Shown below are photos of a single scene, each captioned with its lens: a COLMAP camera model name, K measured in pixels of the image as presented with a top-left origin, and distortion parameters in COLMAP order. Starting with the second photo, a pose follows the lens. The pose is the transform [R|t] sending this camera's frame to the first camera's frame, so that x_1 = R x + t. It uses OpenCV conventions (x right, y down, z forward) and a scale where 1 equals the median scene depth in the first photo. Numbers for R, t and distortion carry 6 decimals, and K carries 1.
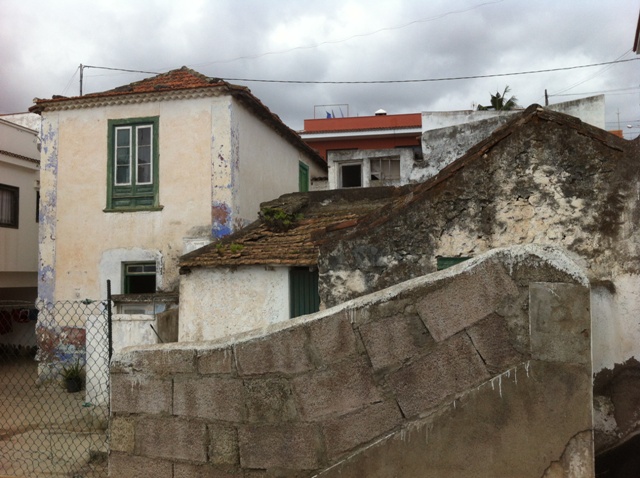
lens RADIAL K [[606.9, 0, 323.1], [0, 606.9, 235.7], [0, 0, 1]] dist [0.110579, -0.338230]
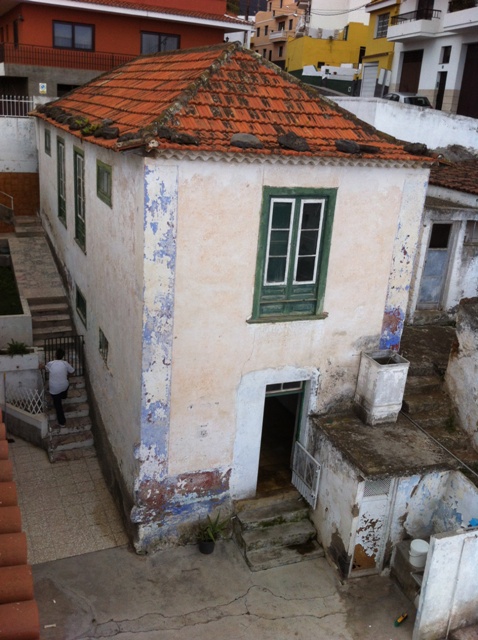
lens RADIAL K [[606.9, 0, 239.0], [0, 606.9, 320.0], [0, 0, 1]] dist [0.110579, -0.338230]
pose [[0.811091, -0.119724, 0.572537, -0.761053], [-0.126544, 0.919730, 0.371595, -0.297264], [-0.571068, -0.373848, 0.730834, 0.500876]]
